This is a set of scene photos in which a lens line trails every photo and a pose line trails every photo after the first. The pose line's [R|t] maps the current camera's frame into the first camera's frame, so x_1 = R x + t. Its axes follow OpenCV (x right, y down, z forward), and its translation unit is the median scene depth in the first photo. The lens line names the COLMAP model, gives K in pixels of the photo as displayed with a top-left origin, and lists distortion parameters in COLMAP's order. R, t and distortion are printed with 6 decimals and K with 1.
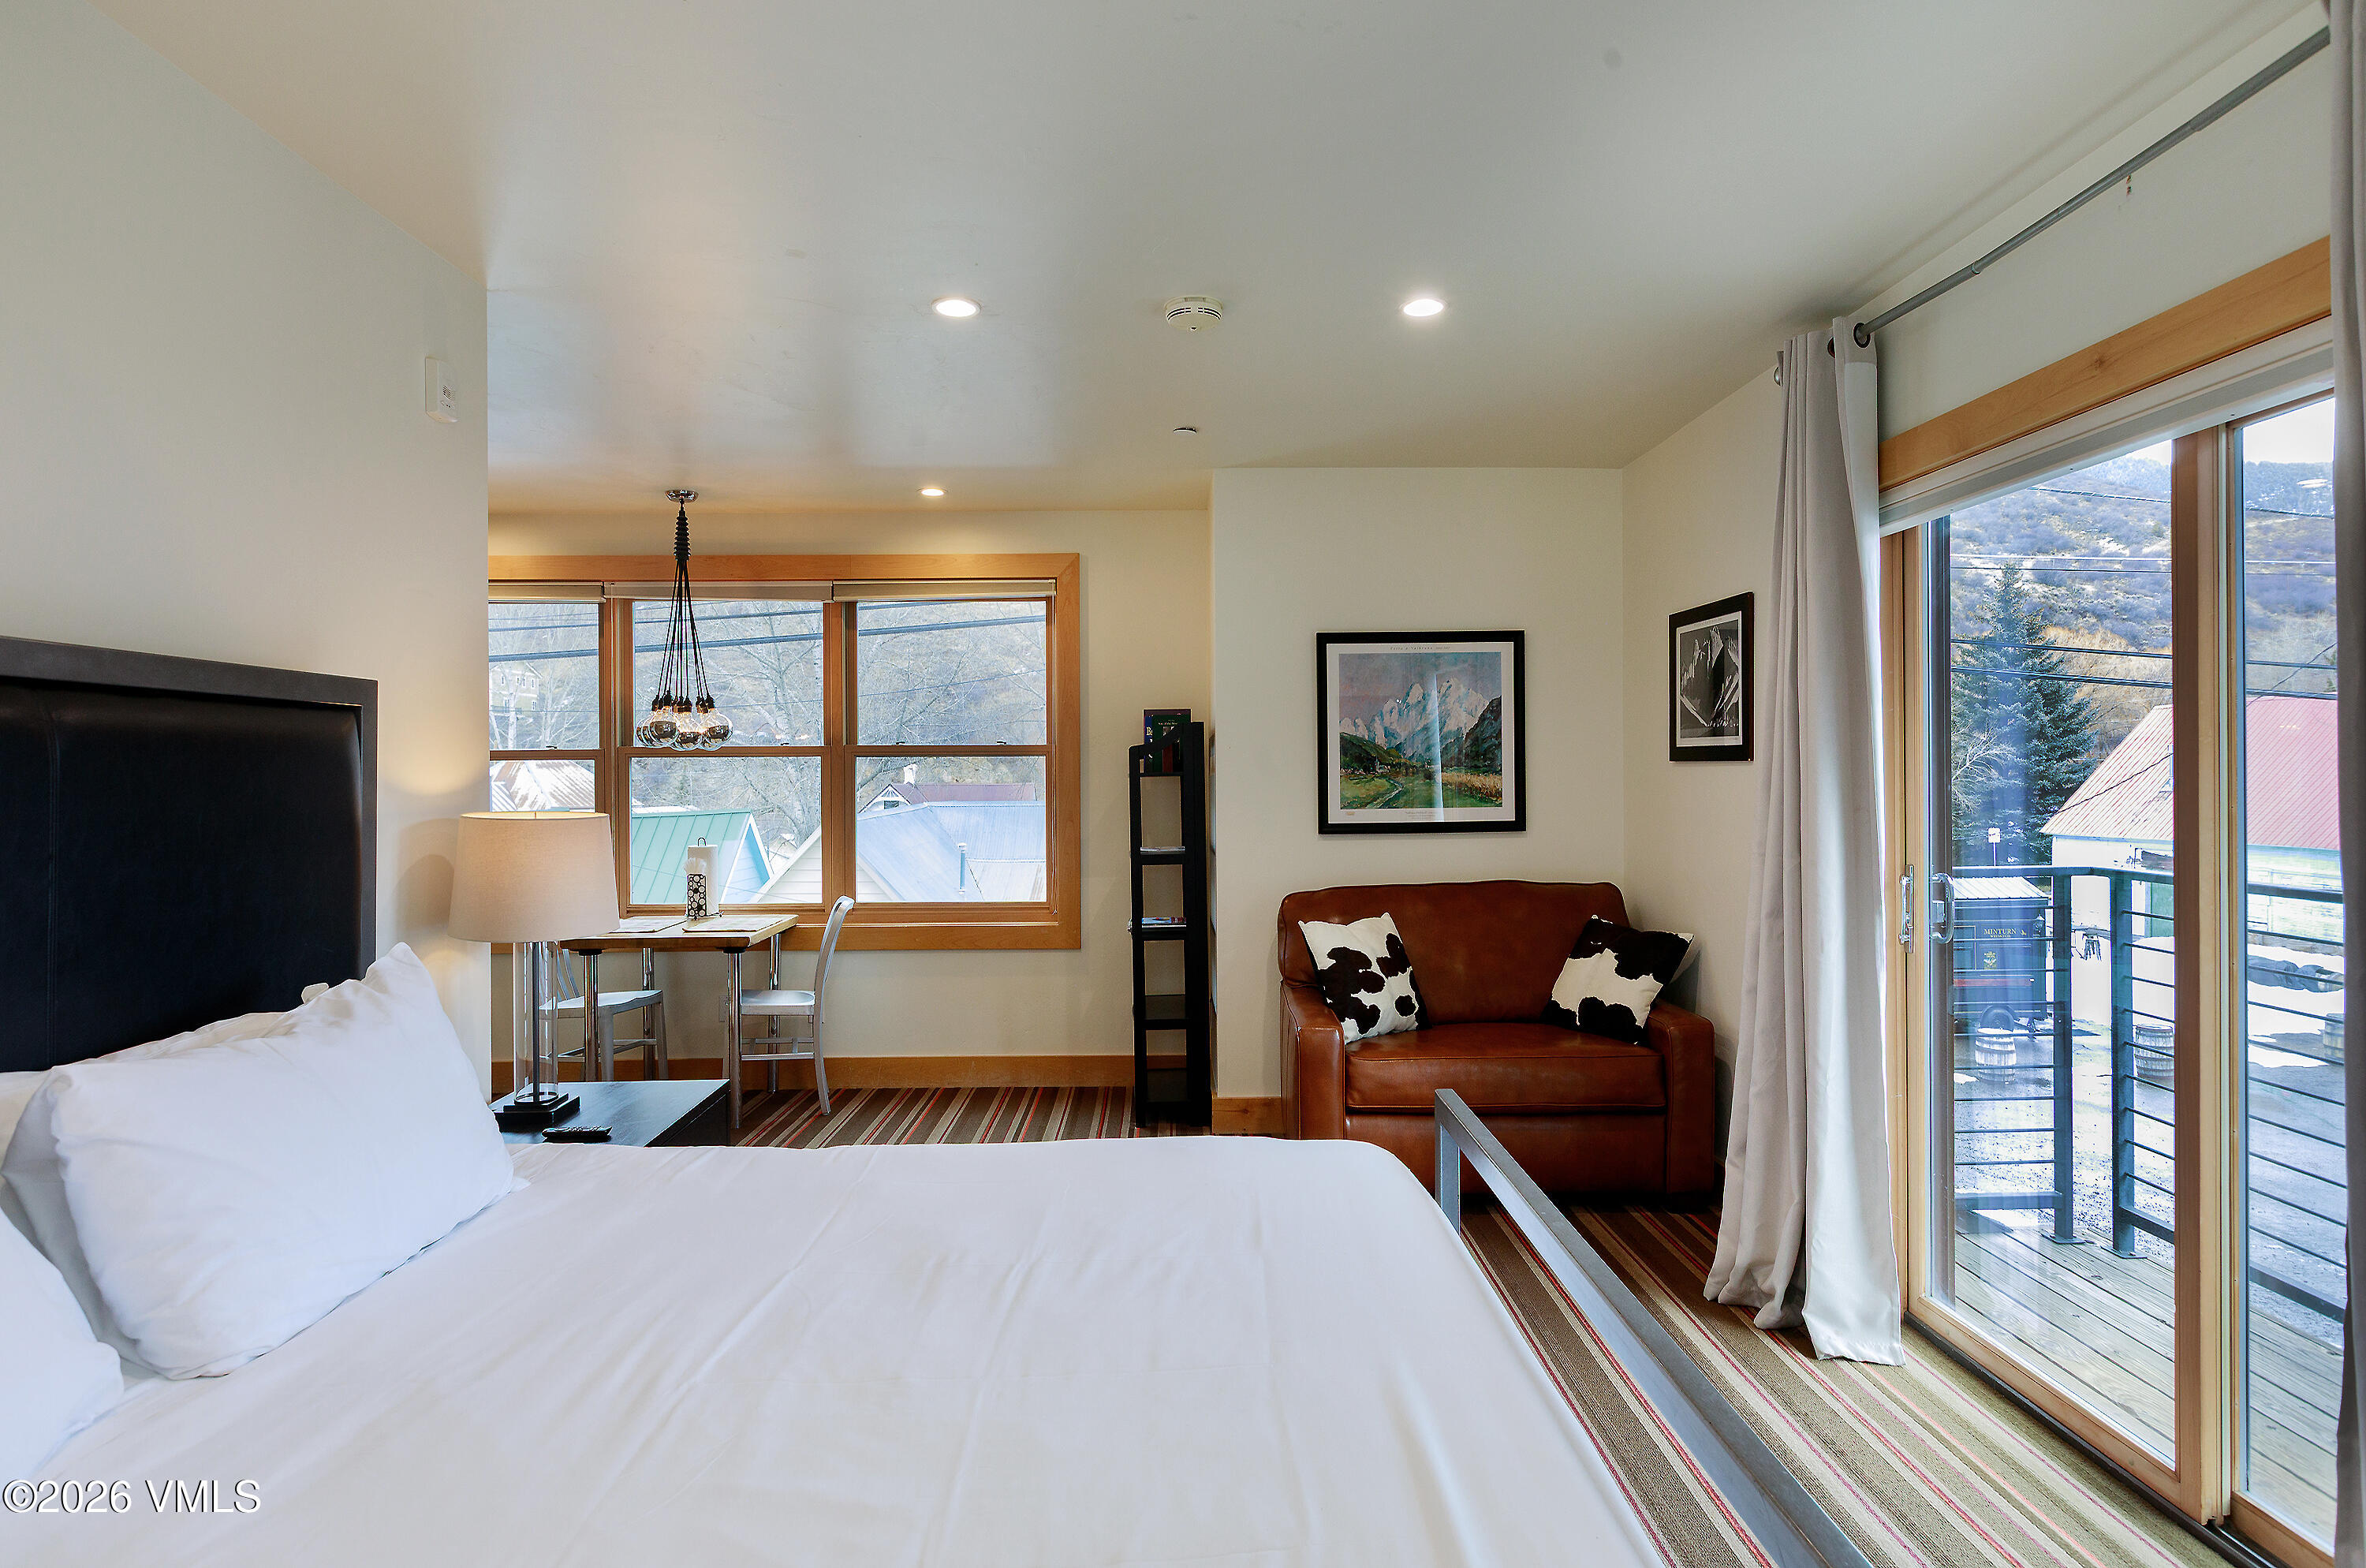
lens RADIAL K [[1284.8, 0, 1183.0], [0, 1284.8, 784.0], [0, 0, 1]] dist [-0.000453, -0.000177]
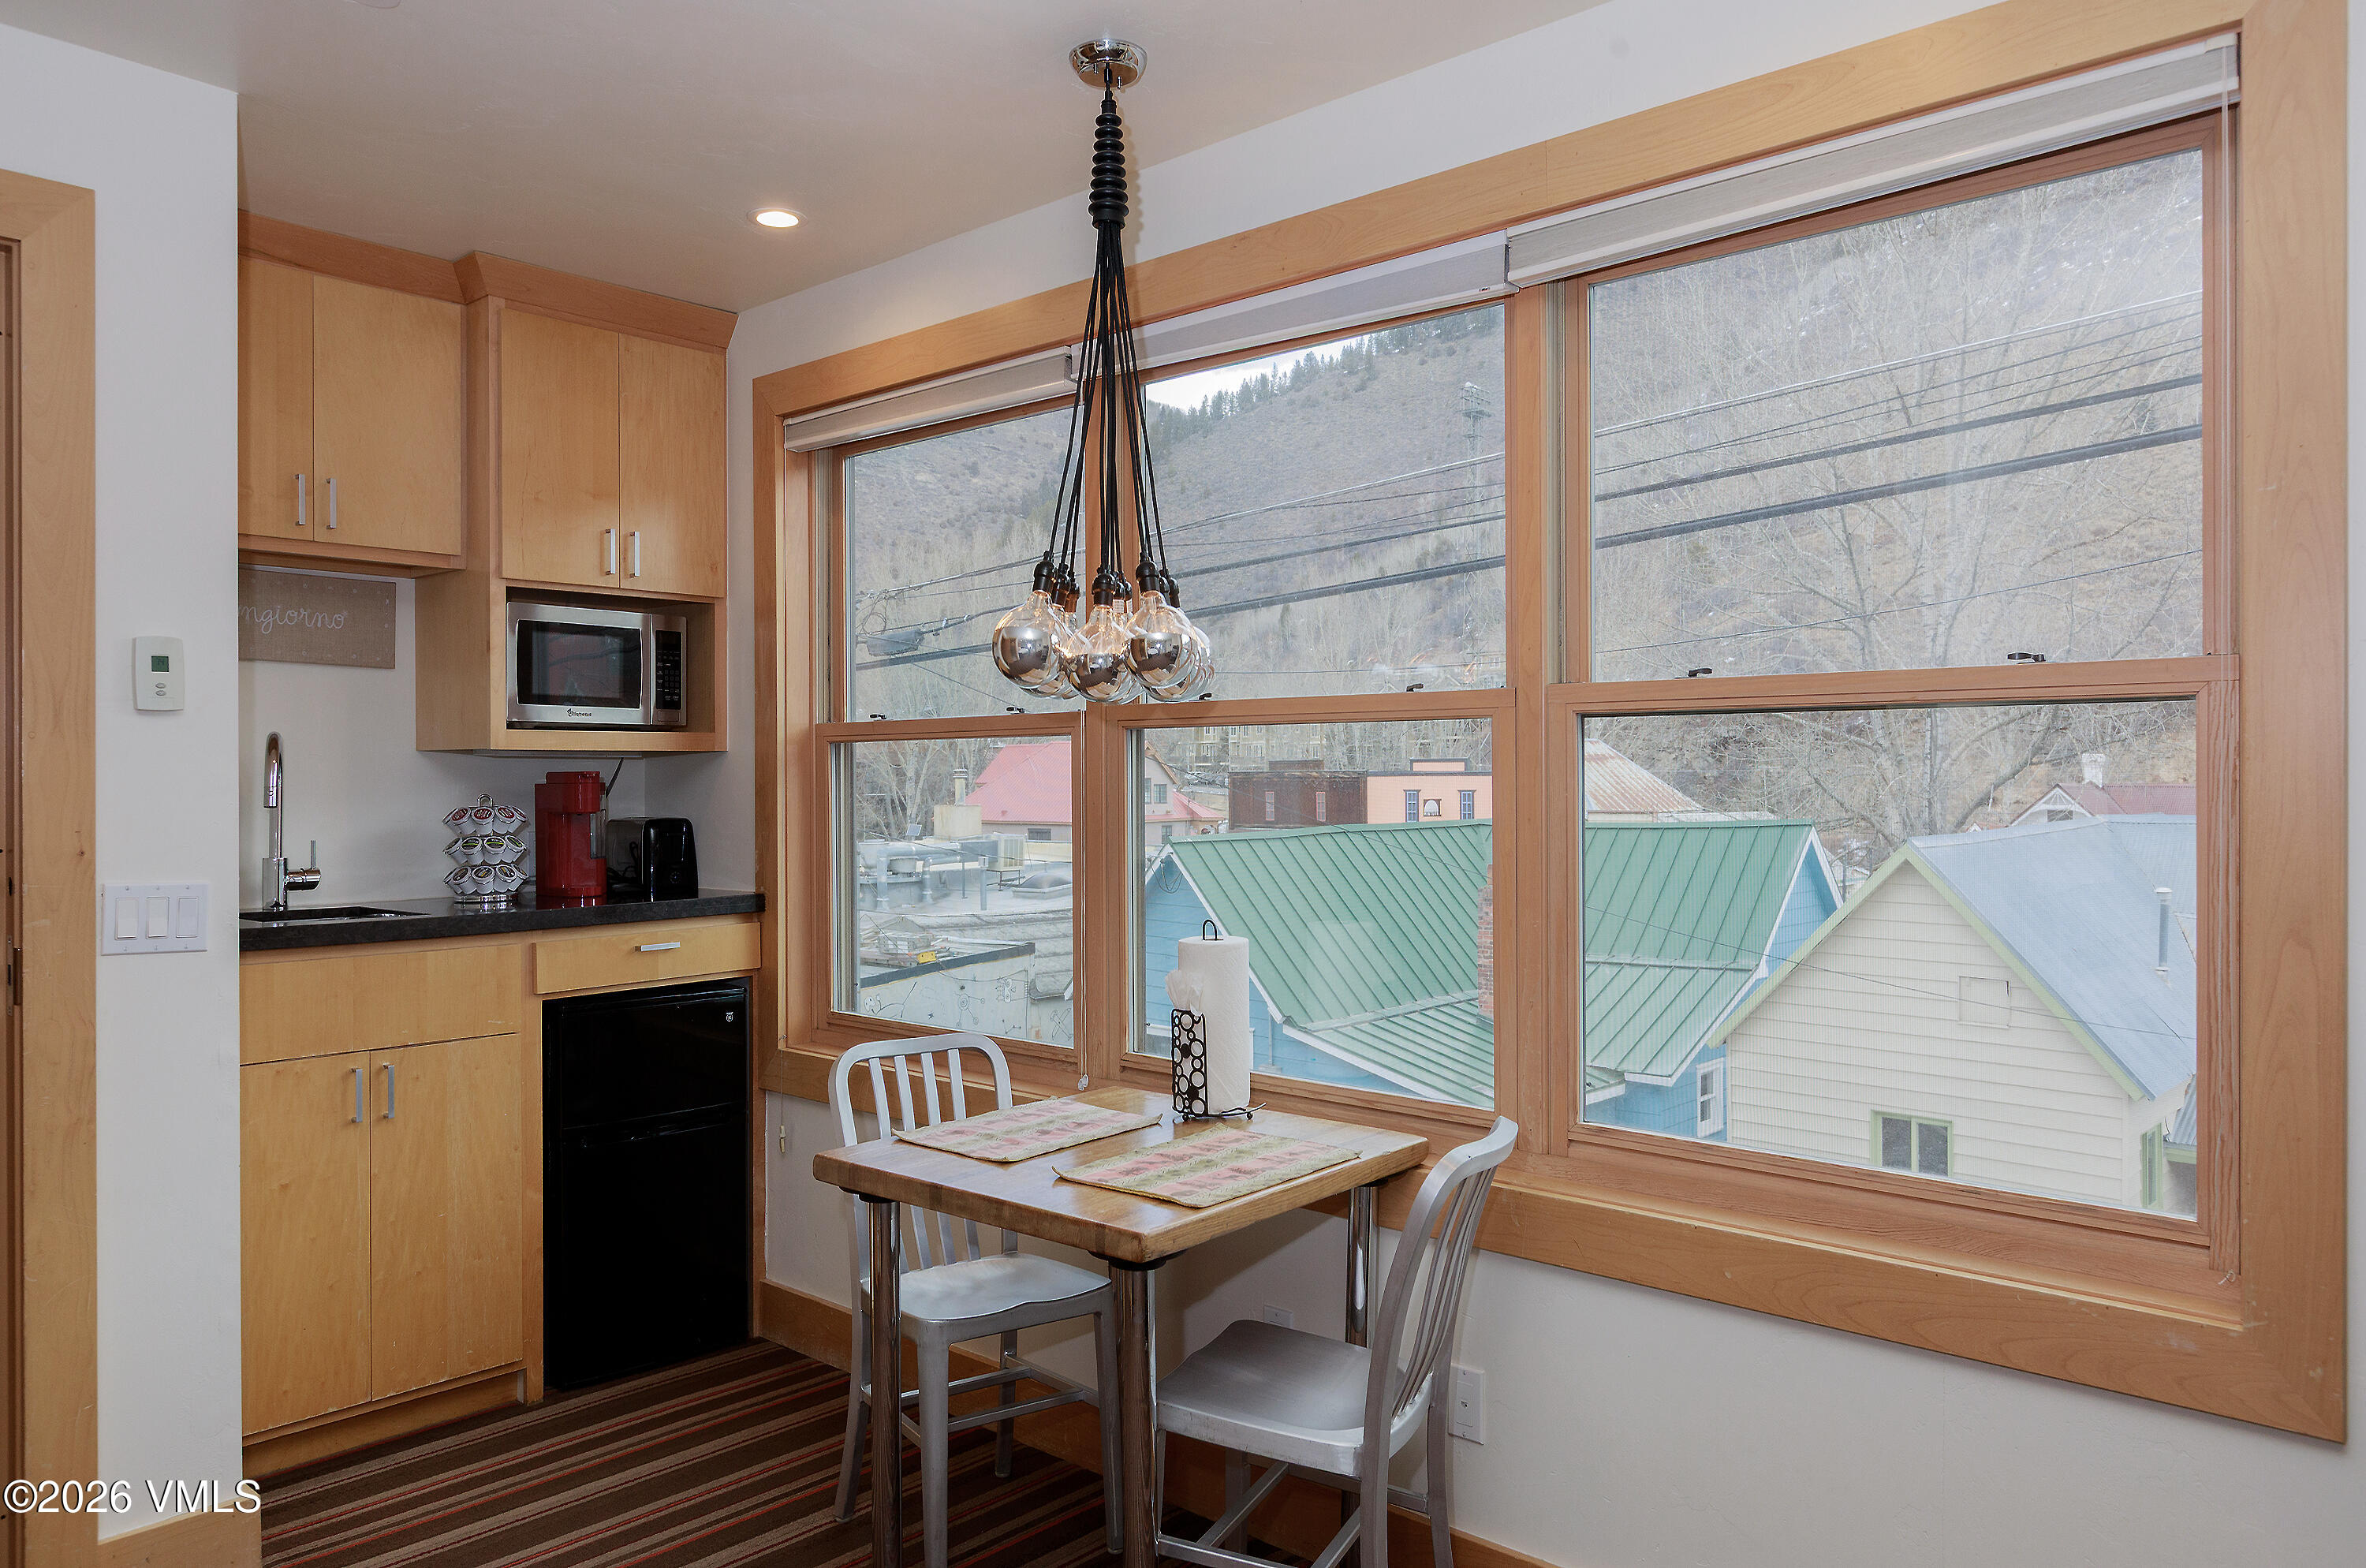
lens RADIAL K [[1614.3, 0, 1183.0], [0, 1614.3, 784.0], [0, 0, 1]] dist [-0.000219, -0.000740]
pose [[0.740079, 0.008071, -0.672471, -0.034512], [-0.007032, 0.999966, 0.004263, -0.004014], [0.672483, 0.001574, 0.740111, 0.618256]]
